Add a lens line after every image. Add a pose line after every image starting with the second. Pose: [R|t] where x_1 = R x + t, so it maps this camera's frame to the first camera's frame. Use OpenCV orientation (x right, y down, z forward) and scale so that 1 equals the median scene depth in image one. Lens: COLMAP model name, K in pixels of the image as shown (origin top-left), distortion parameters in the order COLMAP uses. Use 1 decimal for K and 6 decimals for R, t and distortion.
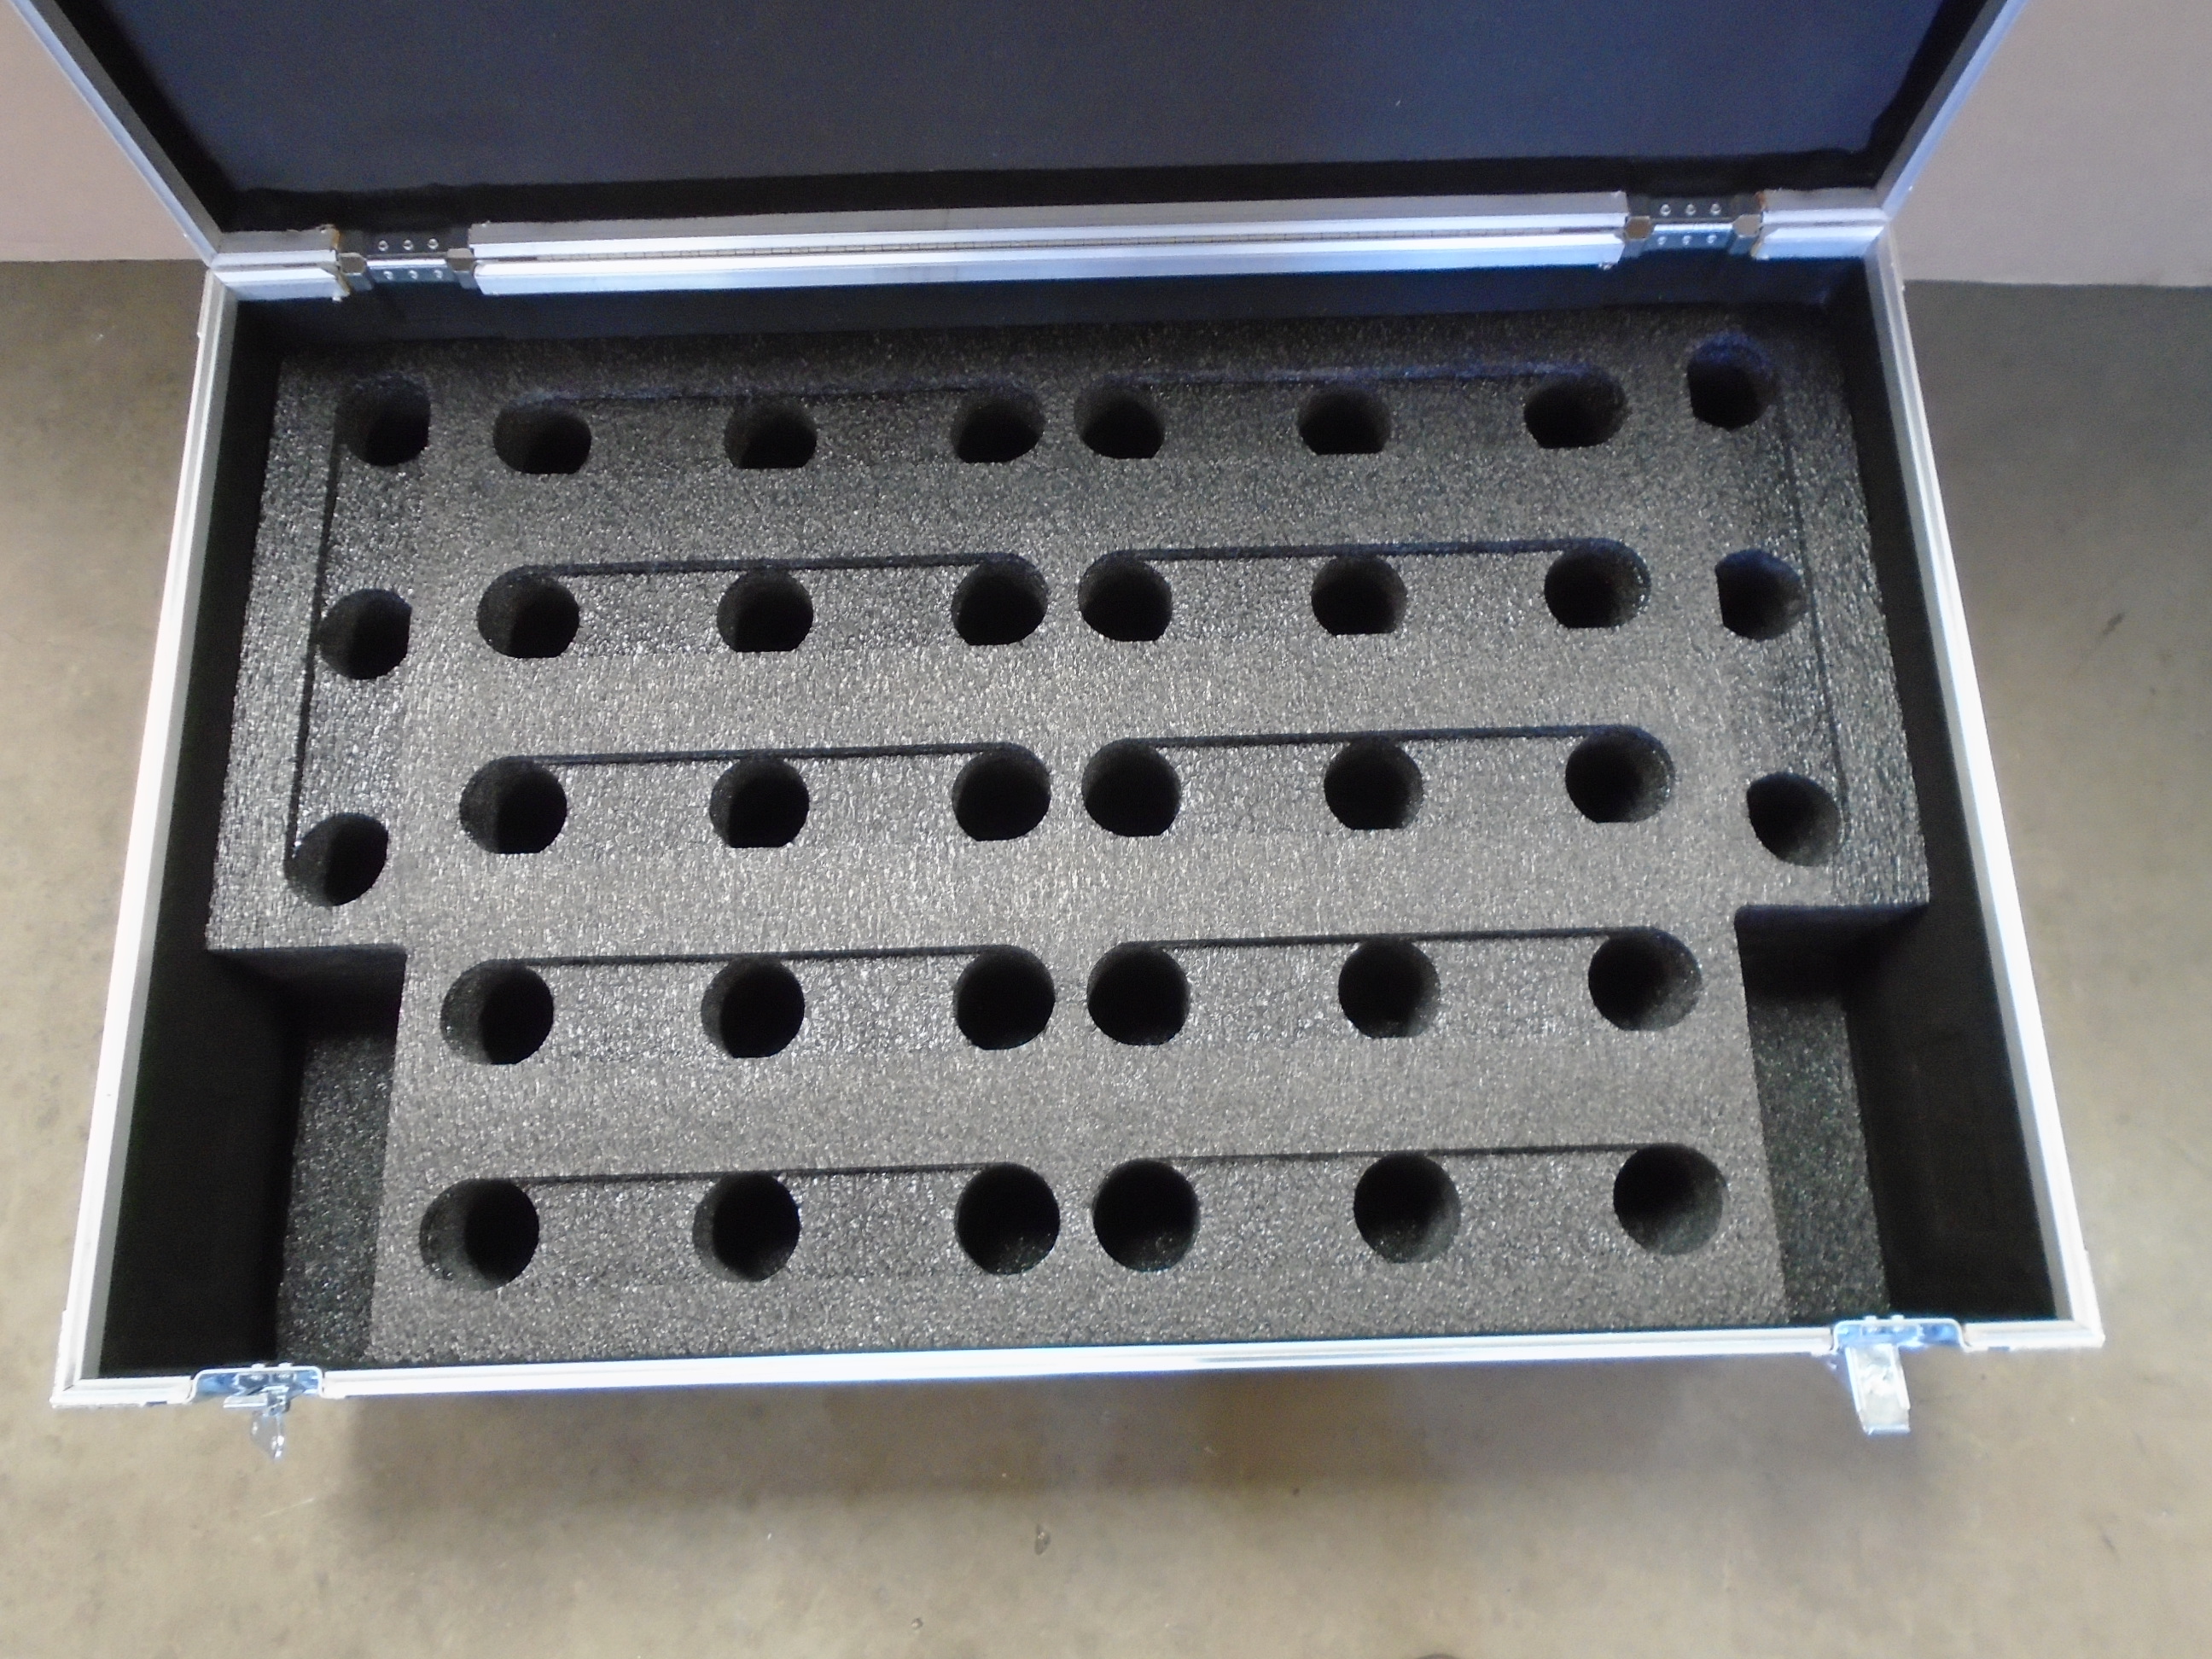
lens RADIAL K [[1712.1, 0, 1106.0], [0, 1712.1, 829.5], [0, 0, 1]] dist [-0.003980, 0.000746]
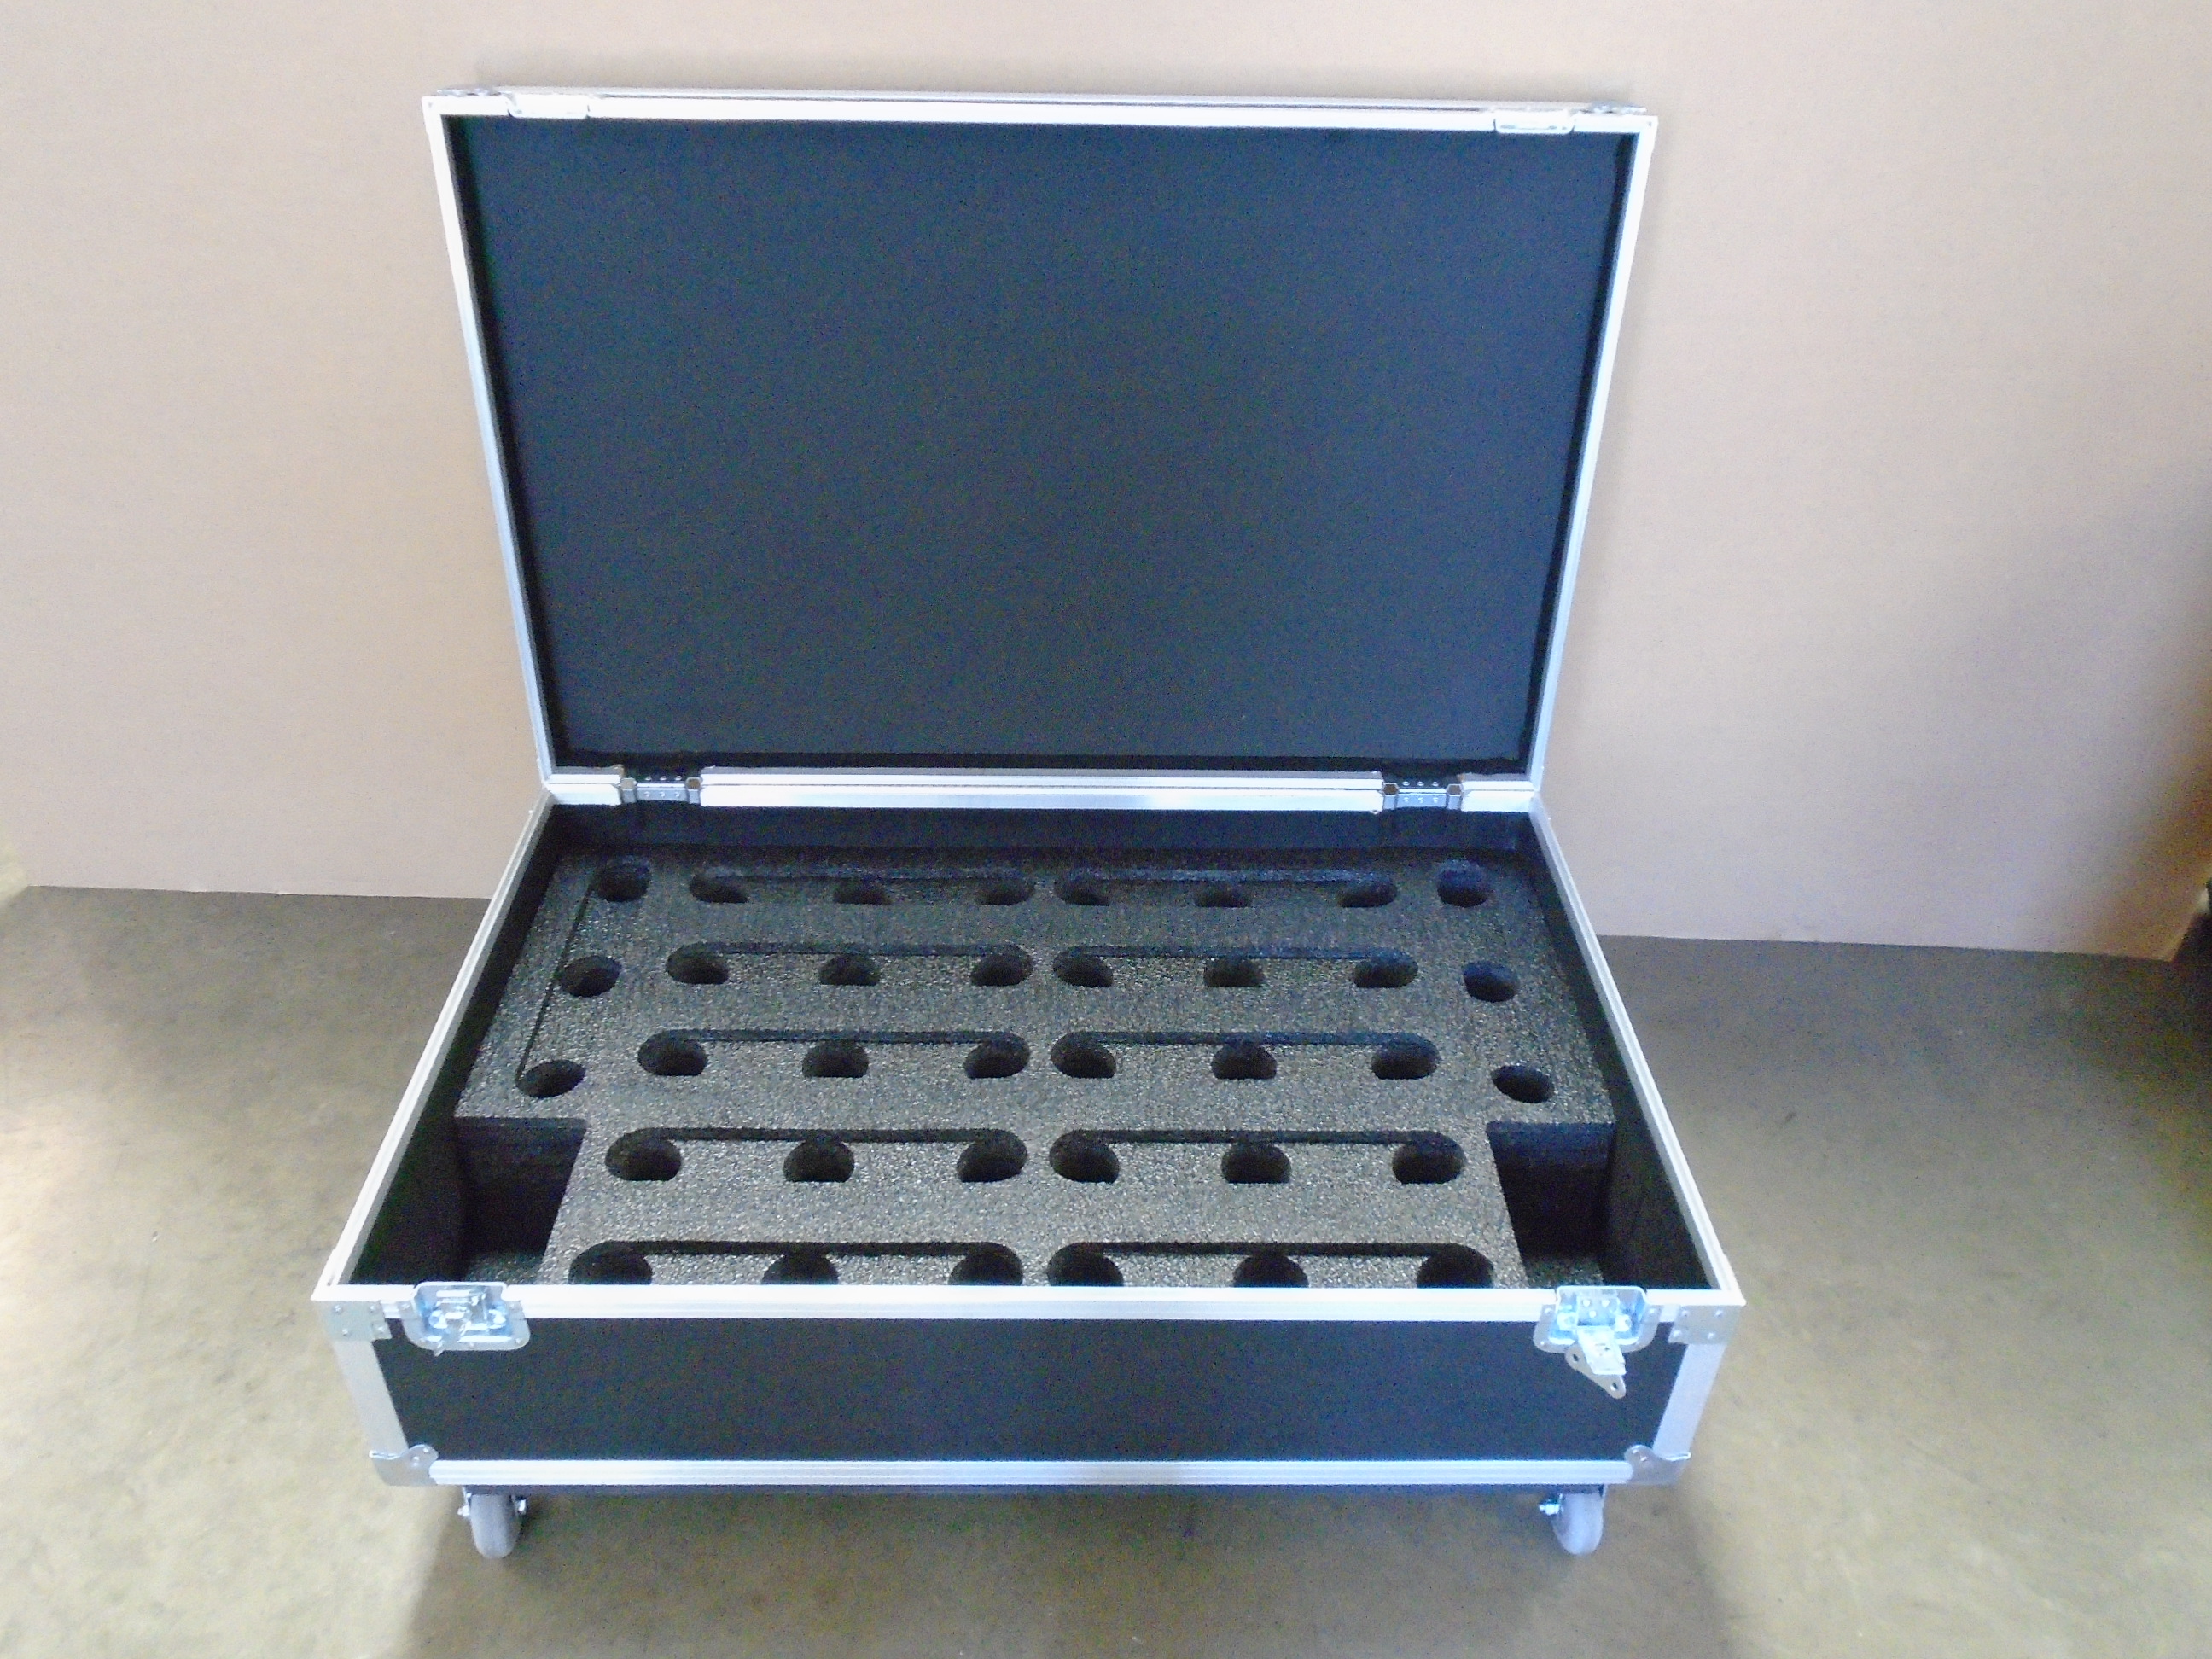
lens RADIAL K [[1741.4, 0, 1112.3], [0, 1741.4, 834.1], [0, 0, 1]] dist [-0.010081, -0.000798]
pose [[0.999647, 0.025638, 0.007007, 0.024439], [-0.015731, 0.783218, -0.621548, 0.762850], [-0.021423, 0.621218, 0.783345, -0.321503]]
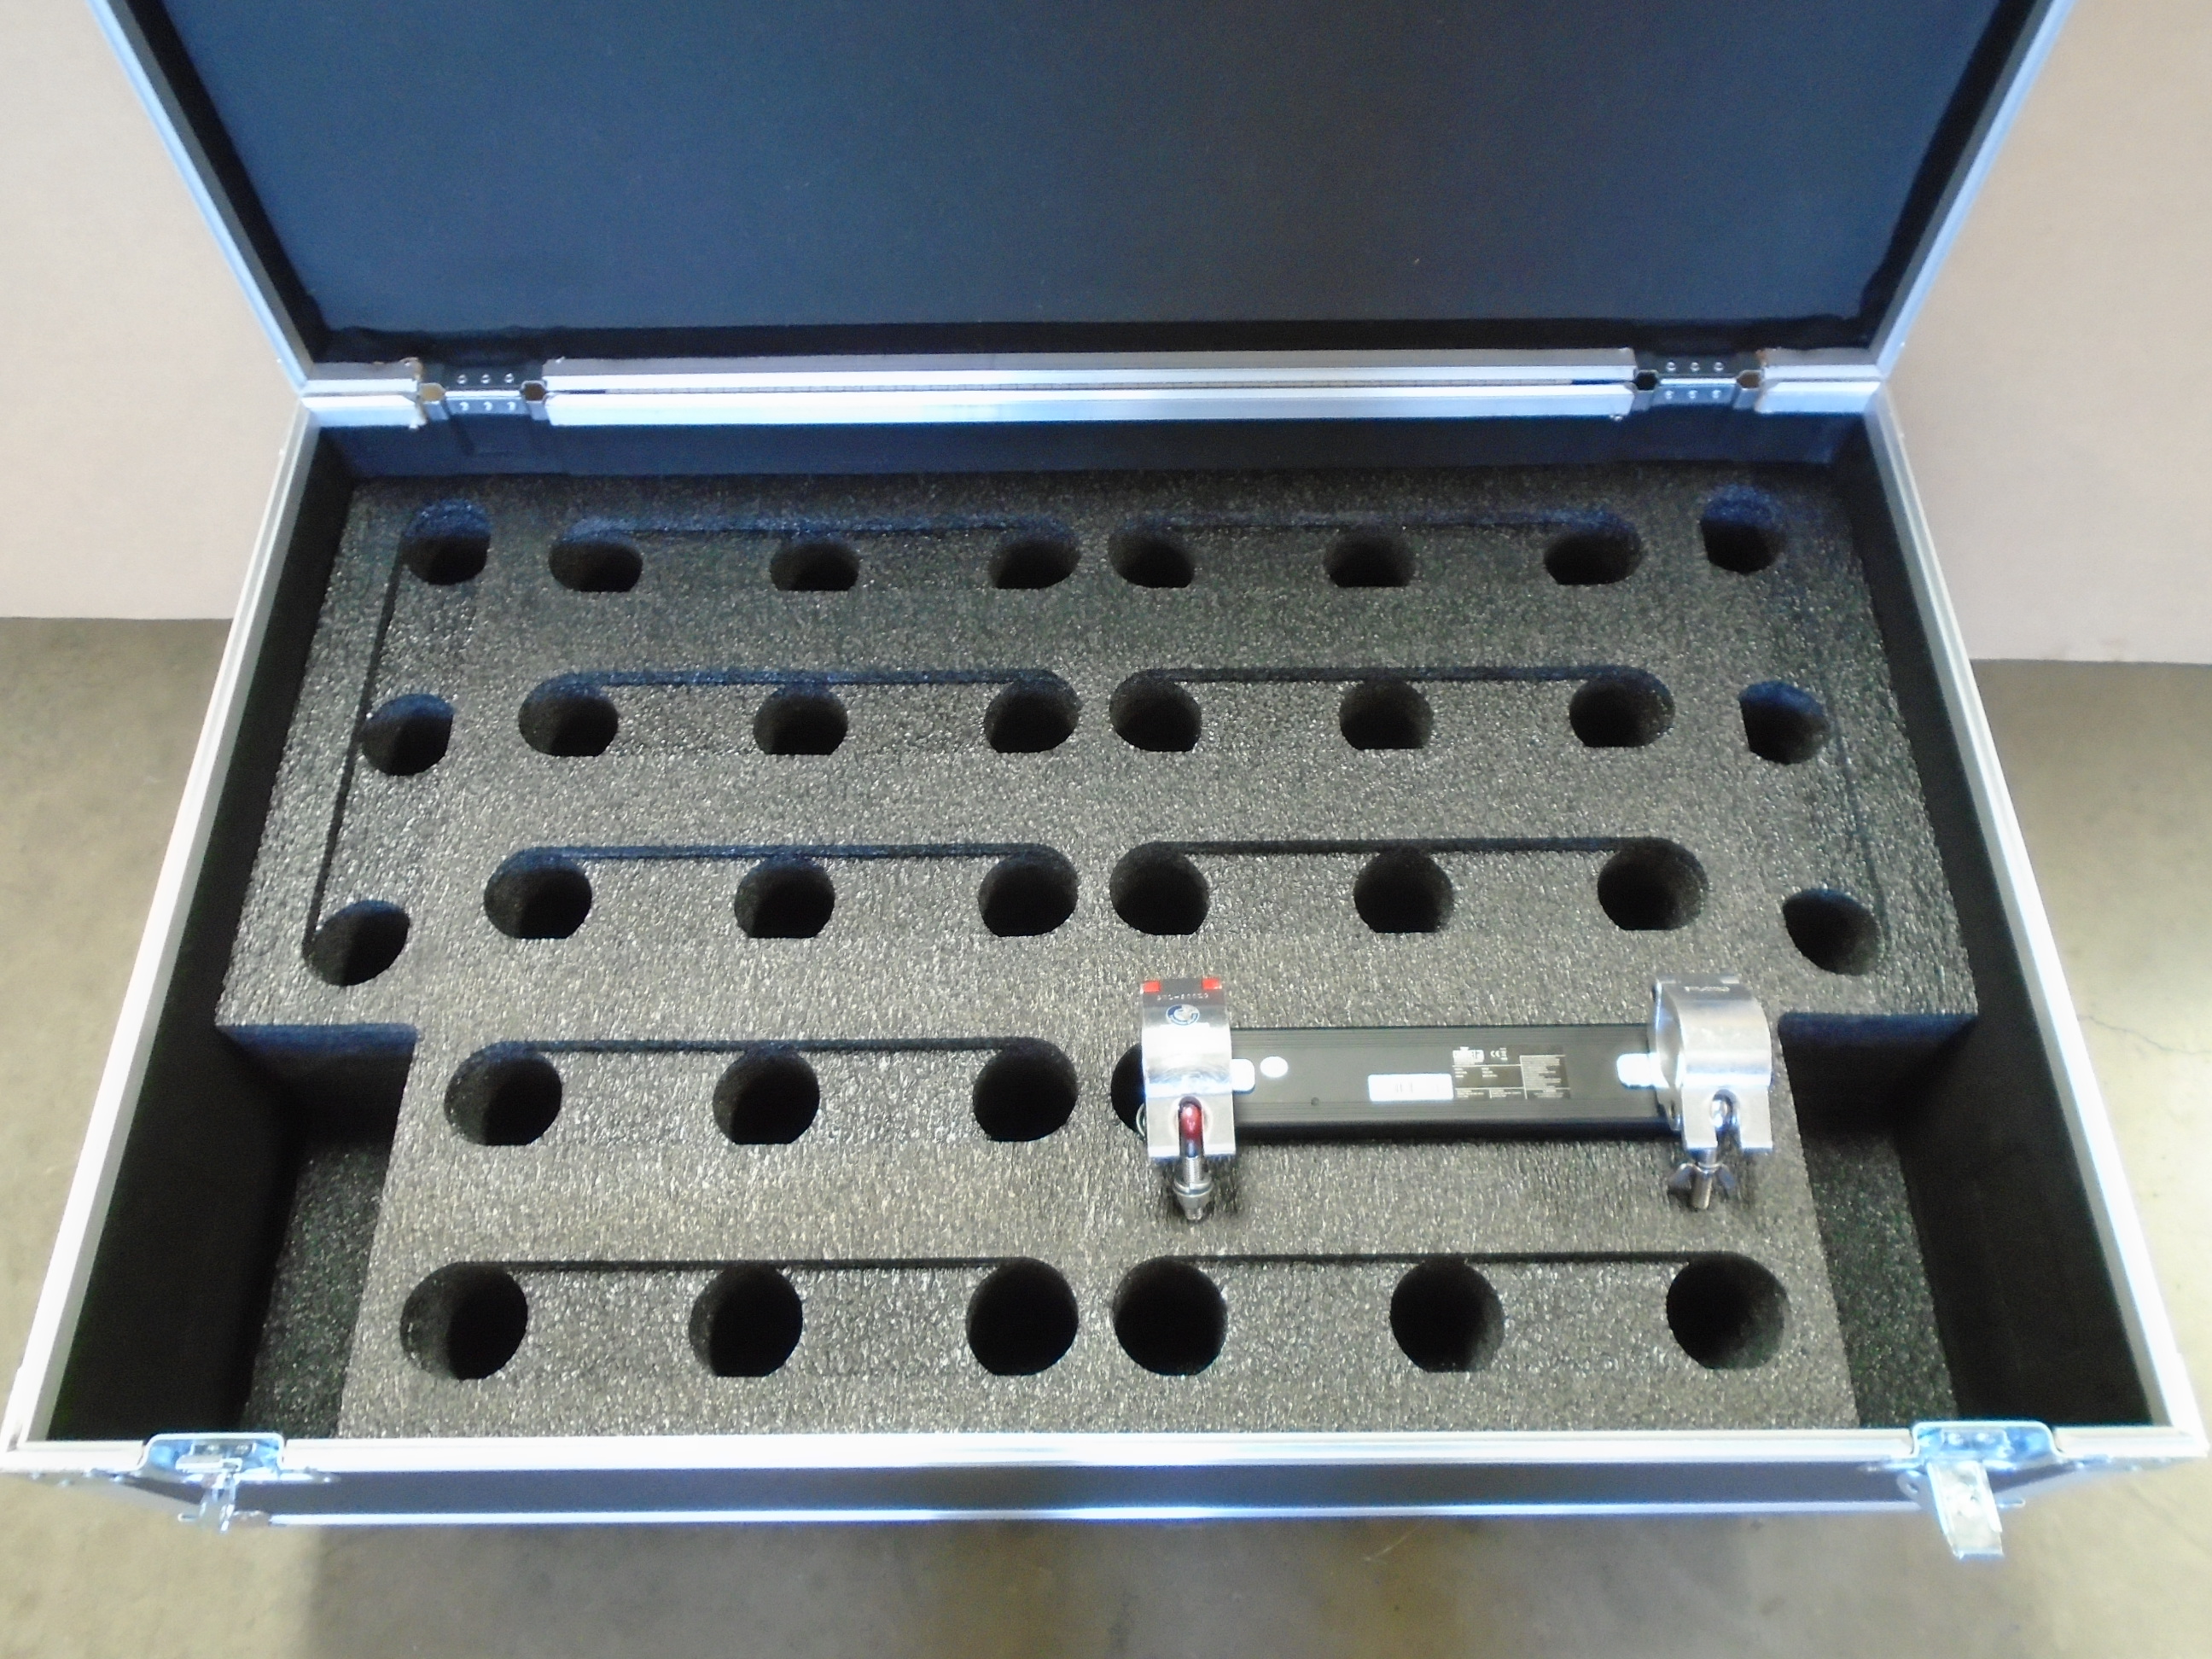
lens RADIAL K [[1712.1, 0, 1106.0], [0, 1712.1, 829.5], [0, 0, 1]] dist [-0.003980, 0.000746]
pose [[0.999762, 0.017325, -0.013222, -0.003518], [-0.019672, 0.978506, -0.205277, 0.143173], [0.009381, 0.205488, 0.978615, 0.020422]]
